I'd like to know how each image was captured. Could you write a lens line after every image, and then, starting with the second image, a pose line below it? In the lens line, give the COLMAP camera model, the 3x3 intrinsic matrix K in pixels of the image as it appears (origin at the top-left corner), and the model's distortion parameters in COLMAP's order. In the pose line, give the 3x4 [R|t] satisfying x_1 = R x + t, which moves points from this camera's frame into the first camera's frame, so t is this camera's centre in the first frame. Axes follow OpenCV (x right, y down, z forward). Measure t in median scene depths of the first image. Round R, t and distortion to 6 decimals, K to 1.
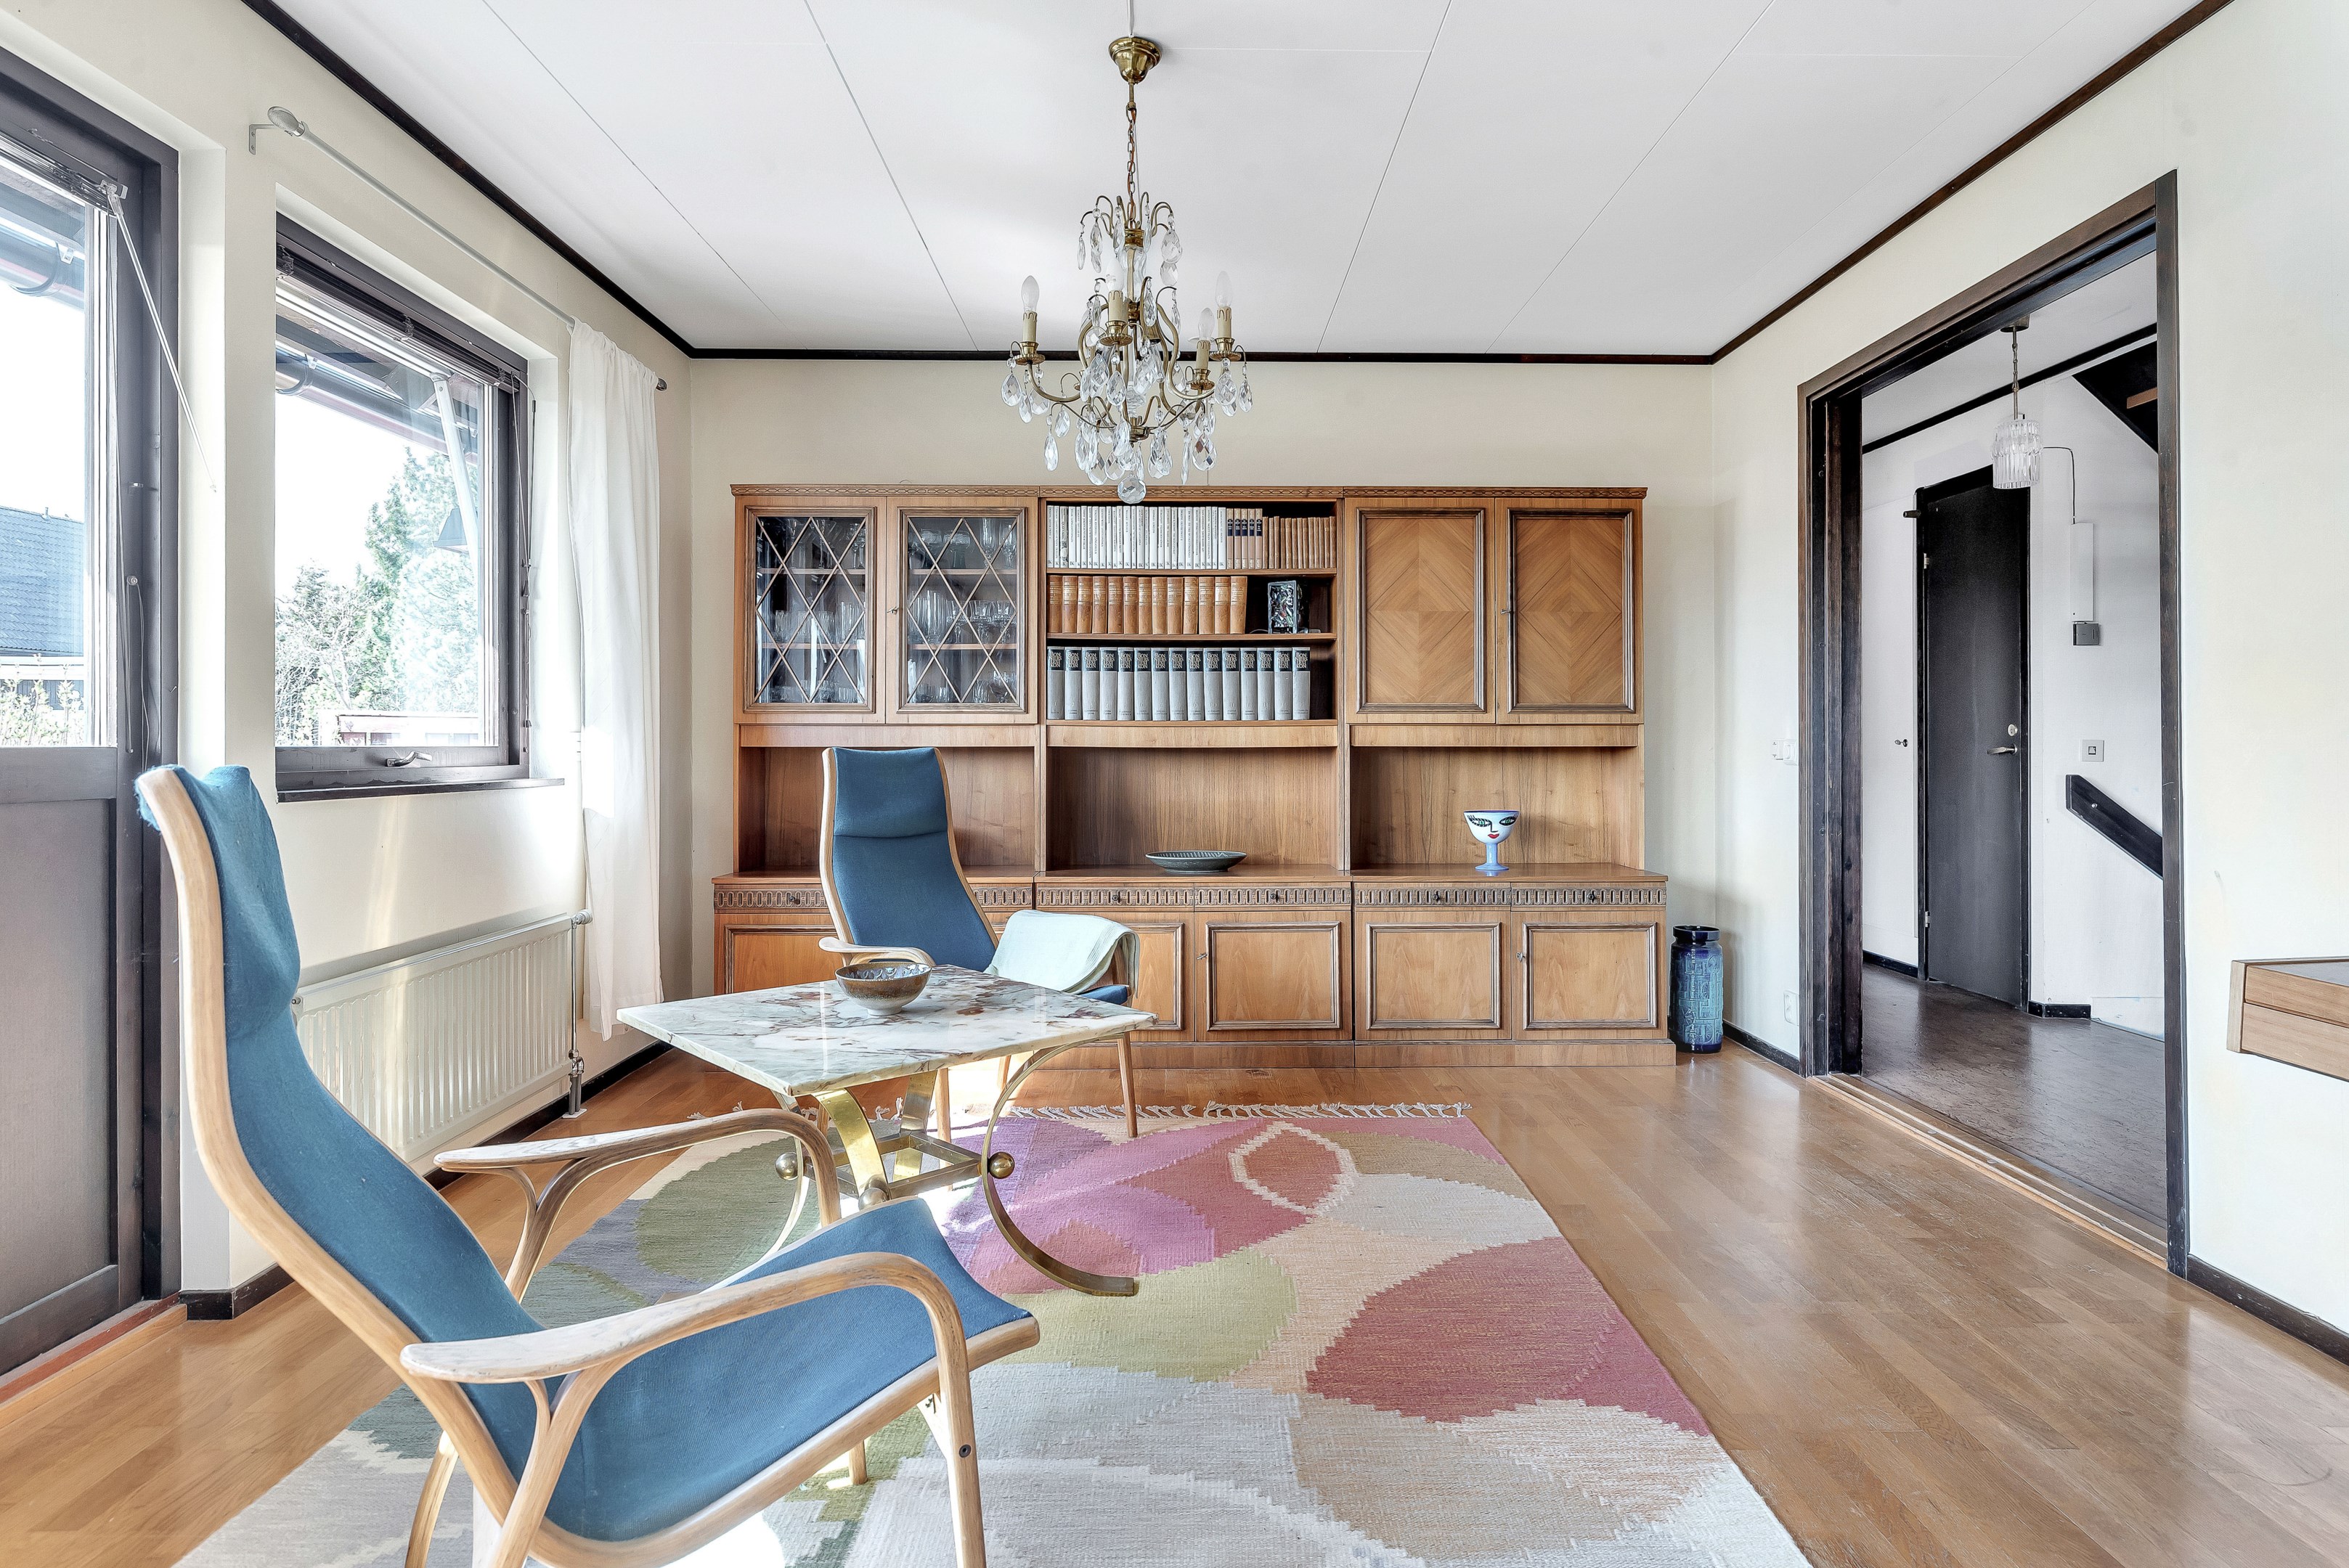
lens RADIAL K [[1255.7, 0, 1221.2], [0, 1255.7, 775.1], [0, 0, 1]] dist [0.003338, 0.001151]
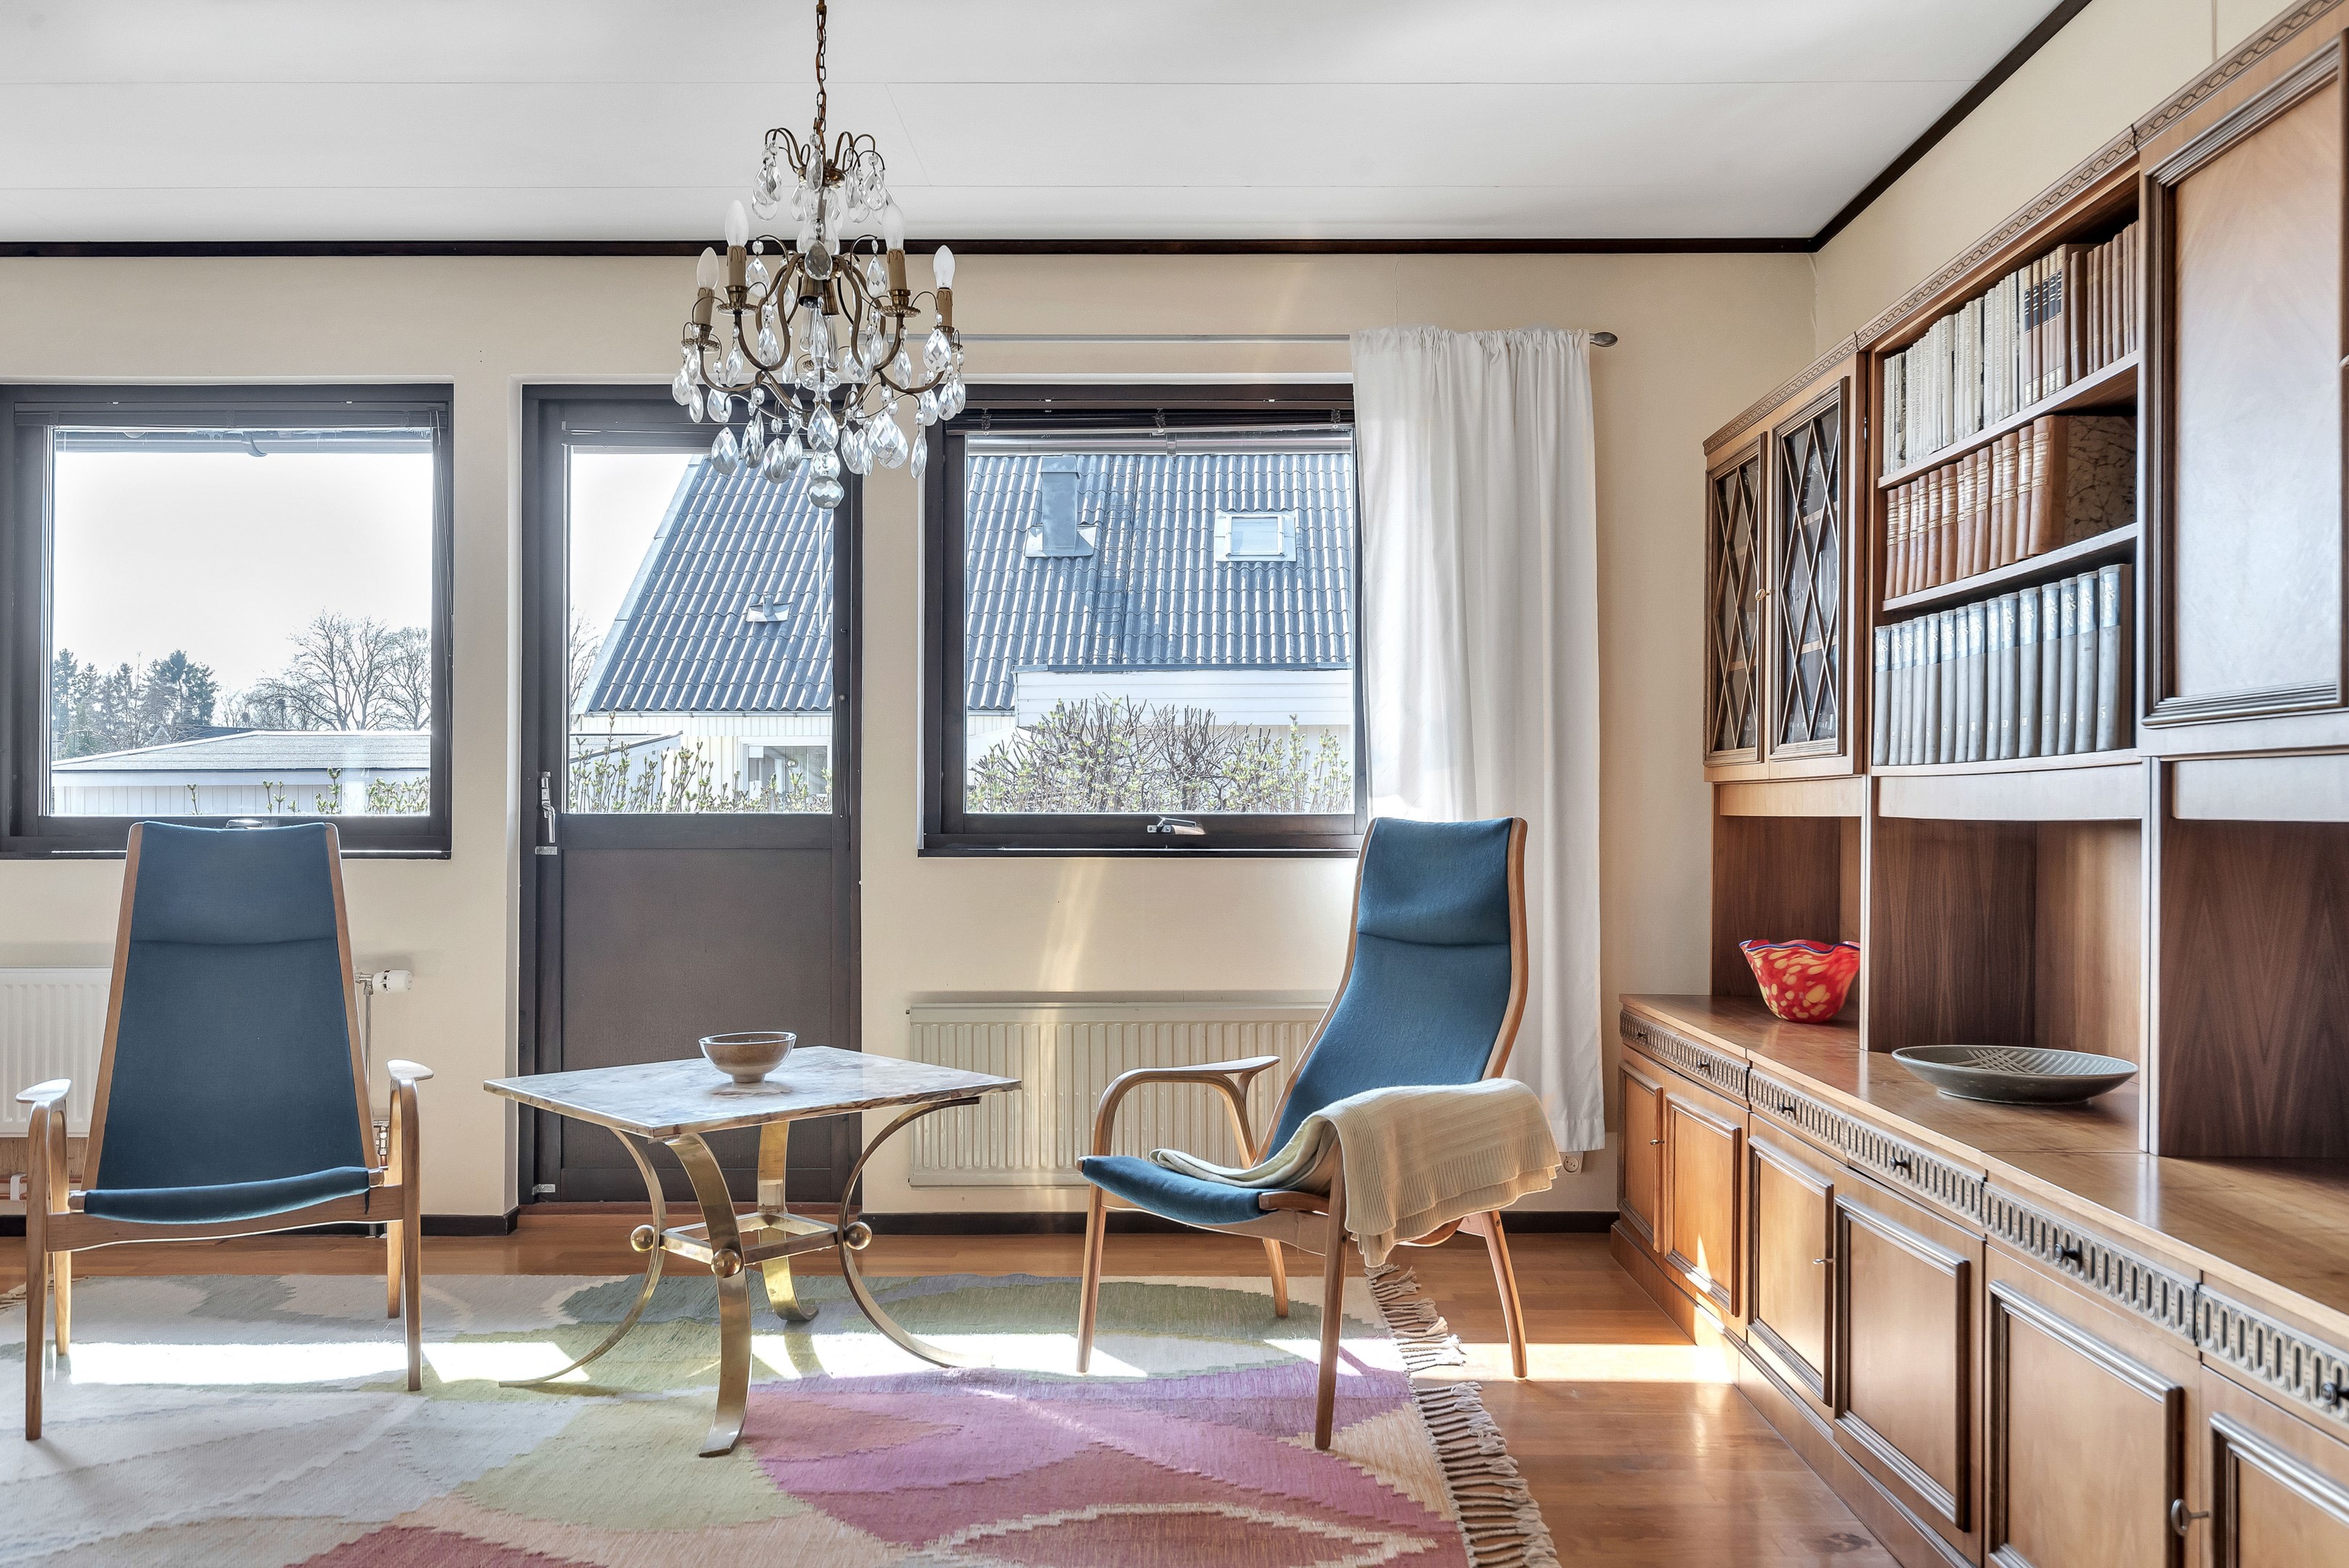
lens RADIAL K [[1993.5, 0, 1182.9], [0, 1993.5, 829.9], [0, 0, 1]] dist [-0.005434, 0.002703]
pose [[-0.035663, 0.005716, -0.999348, 0.705843], [-0.027755, 0.999592, 0.006708, -0.015820], [0.998978, 0.027976, -0.035490, 0.747008]]
